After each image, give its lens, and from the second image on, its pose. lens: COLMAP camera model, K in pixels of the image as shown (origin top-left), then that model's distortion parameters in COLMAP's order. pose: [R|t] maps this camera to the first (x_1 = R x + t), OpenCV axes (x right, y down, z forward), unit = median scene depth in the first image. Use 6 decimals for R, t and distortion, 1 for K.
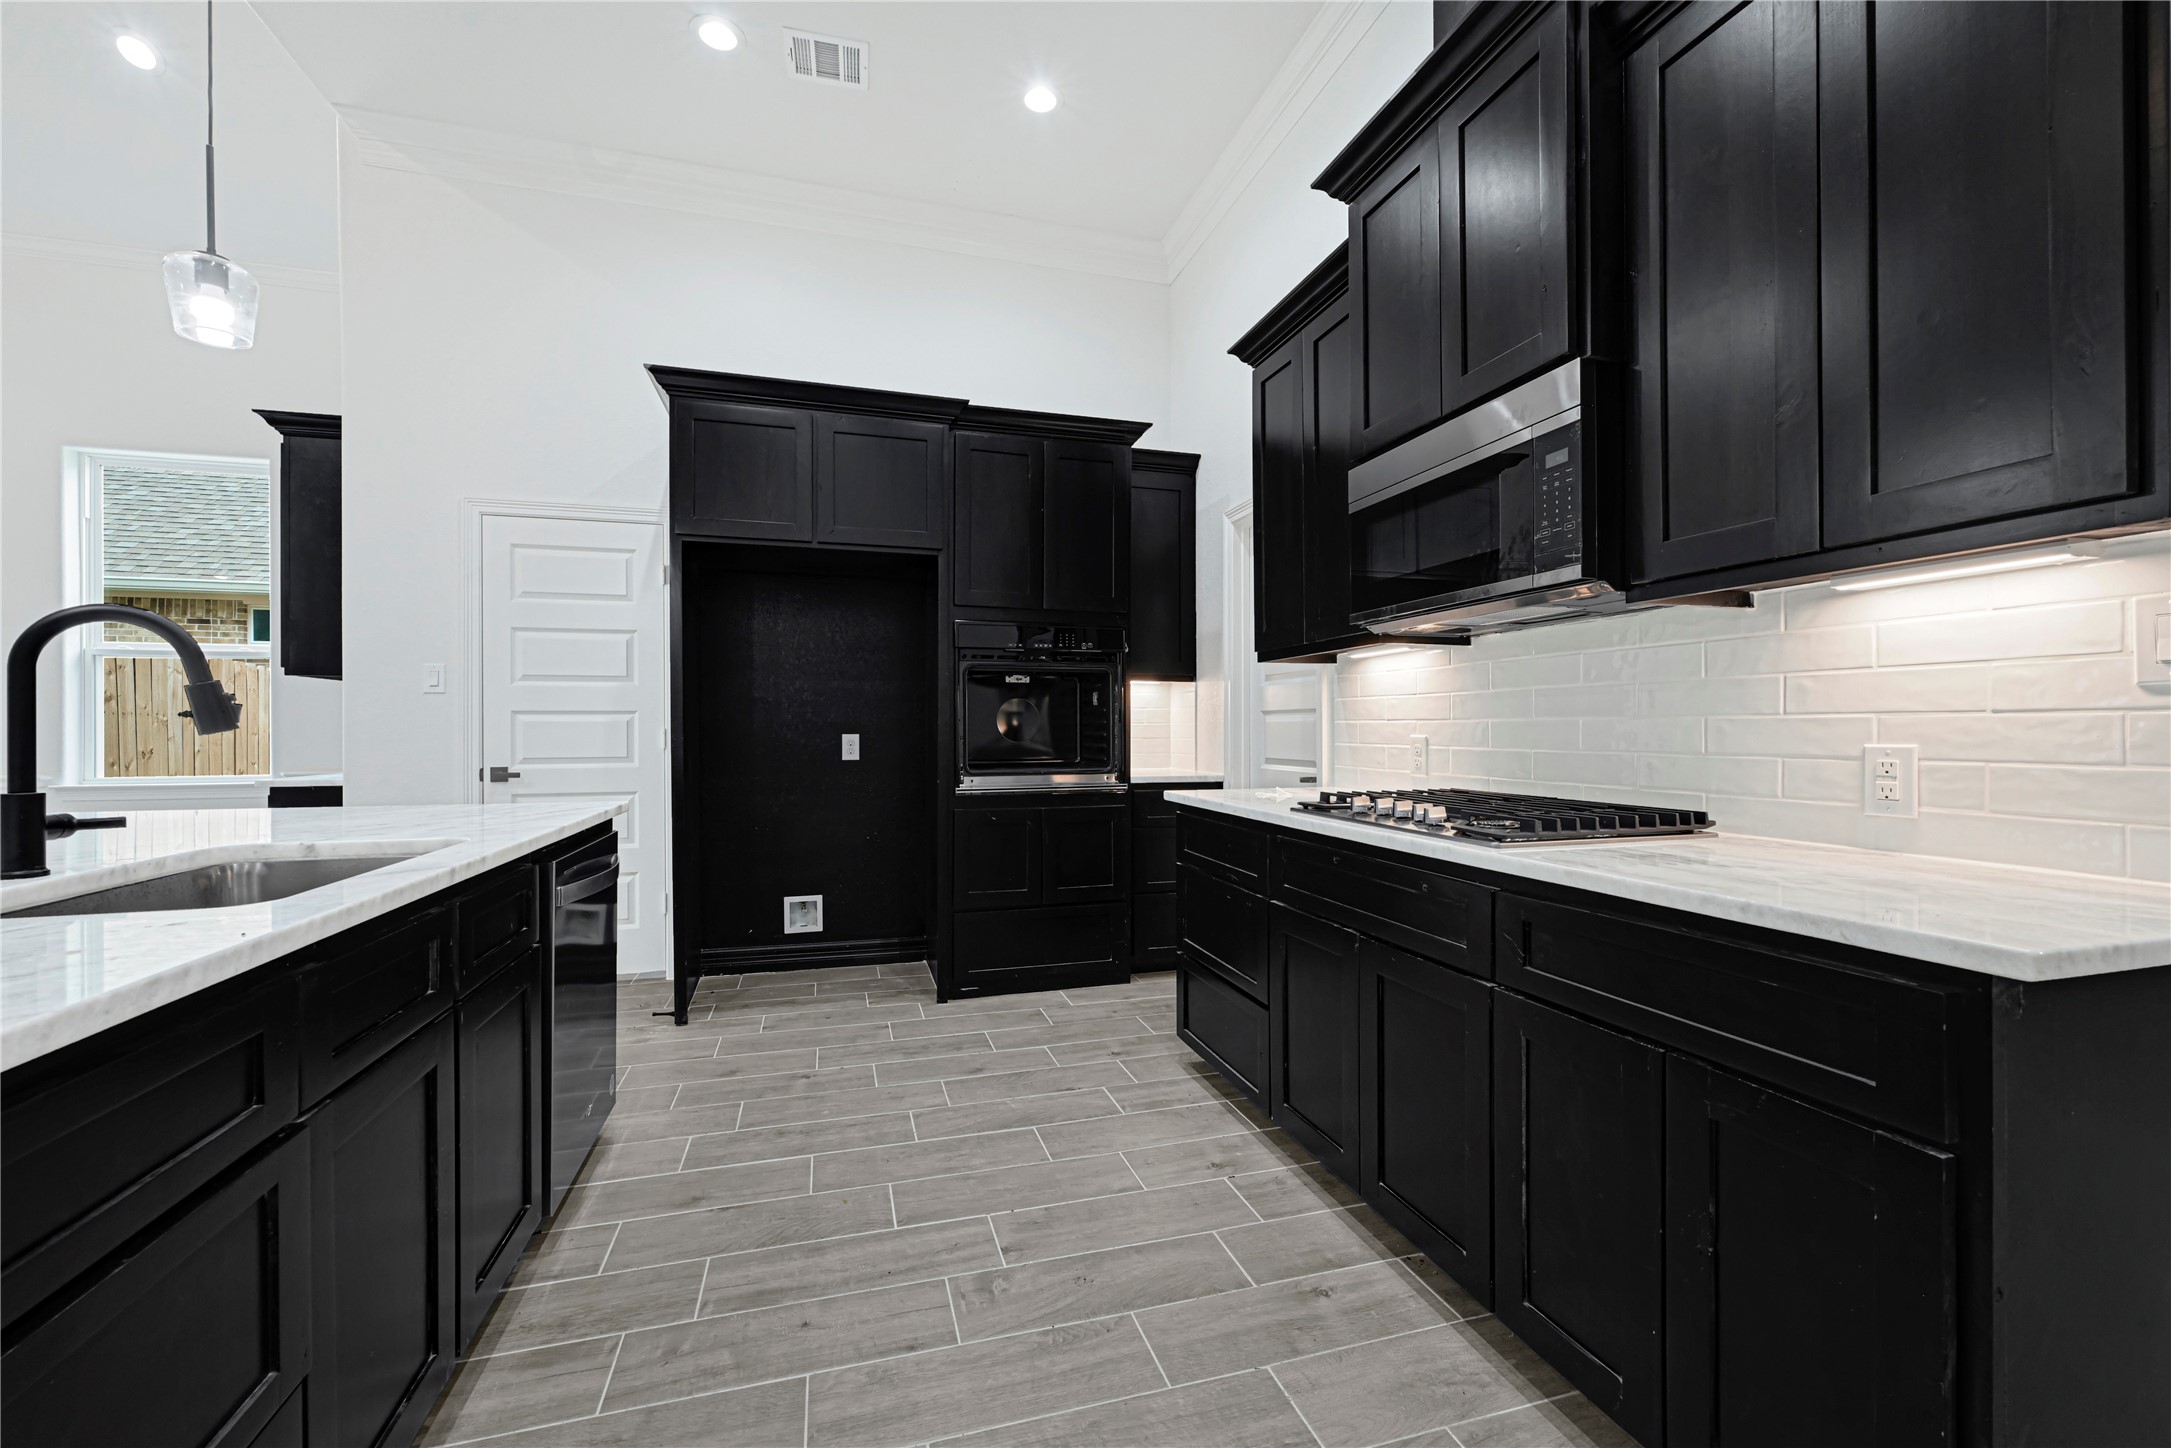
lens RADIAL K [[878.2, 0, 1079.5], [0, 878.2, 730.5], [0, 0, 1]] dist [0.000006, -0.000229]
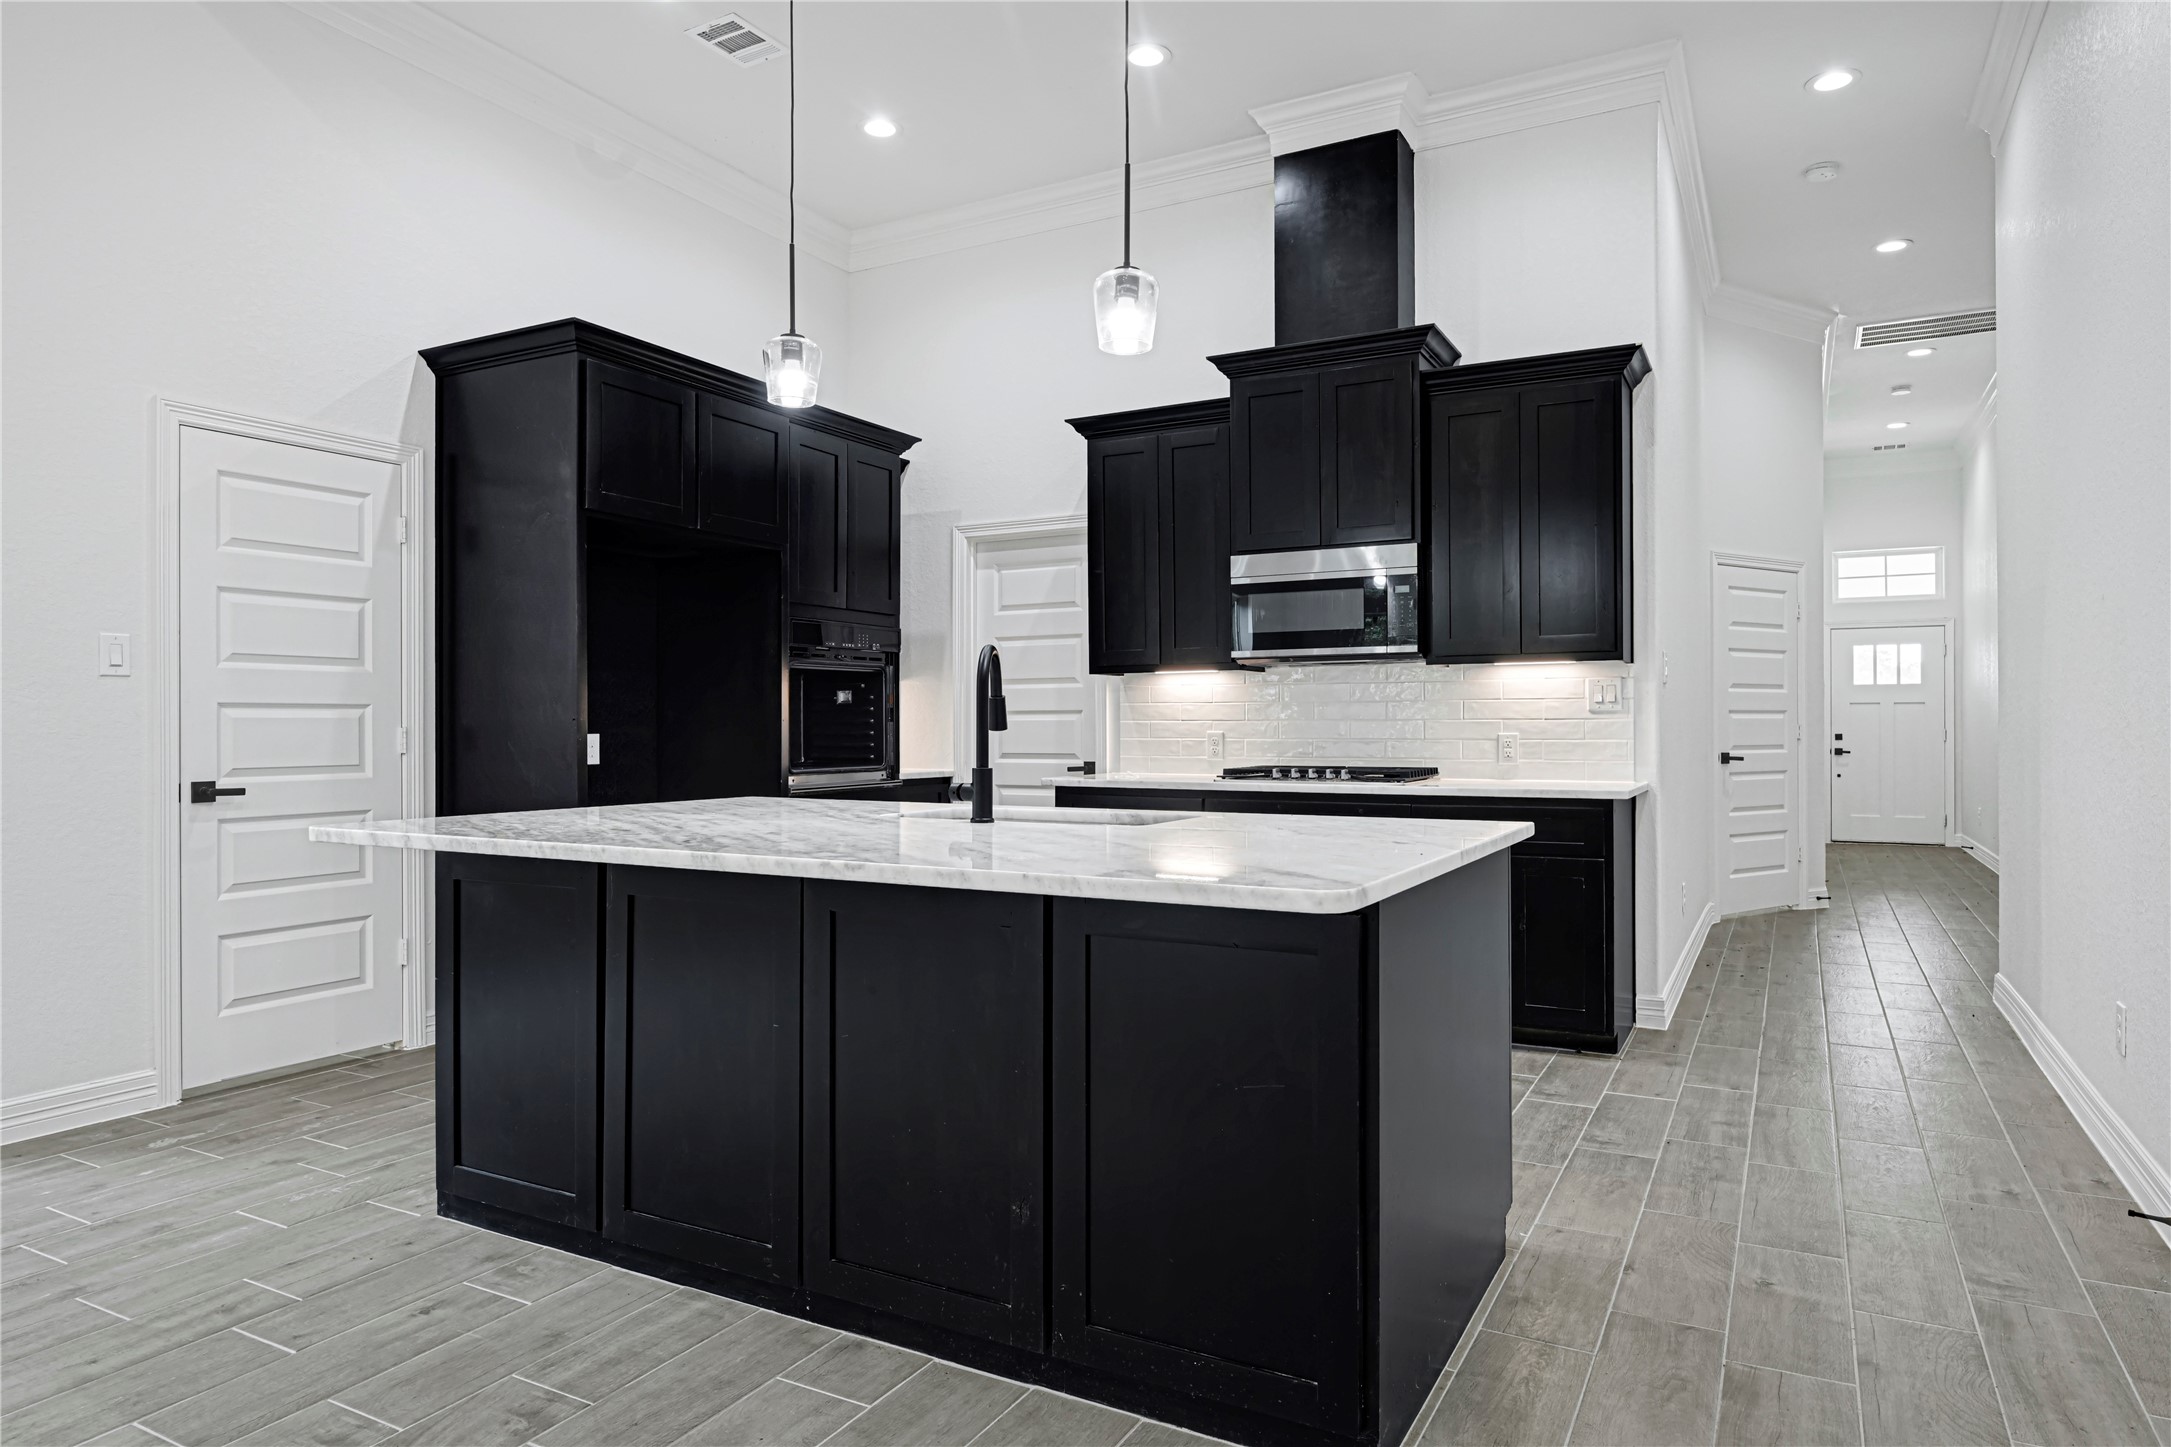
lens RADIAL K [[1304.0, 0, 1079.5], [0, 1304.0, 727.4], [0, 0, 1]] dist [-0.000646, 0.000808]
pose [[0.708297, -0.001293, 0.705913, -1.102665], [0.002578, 0.999996, -0.000754, 0.000292], [-0.705910, 0.002354, 0.708298, -0.303211]]
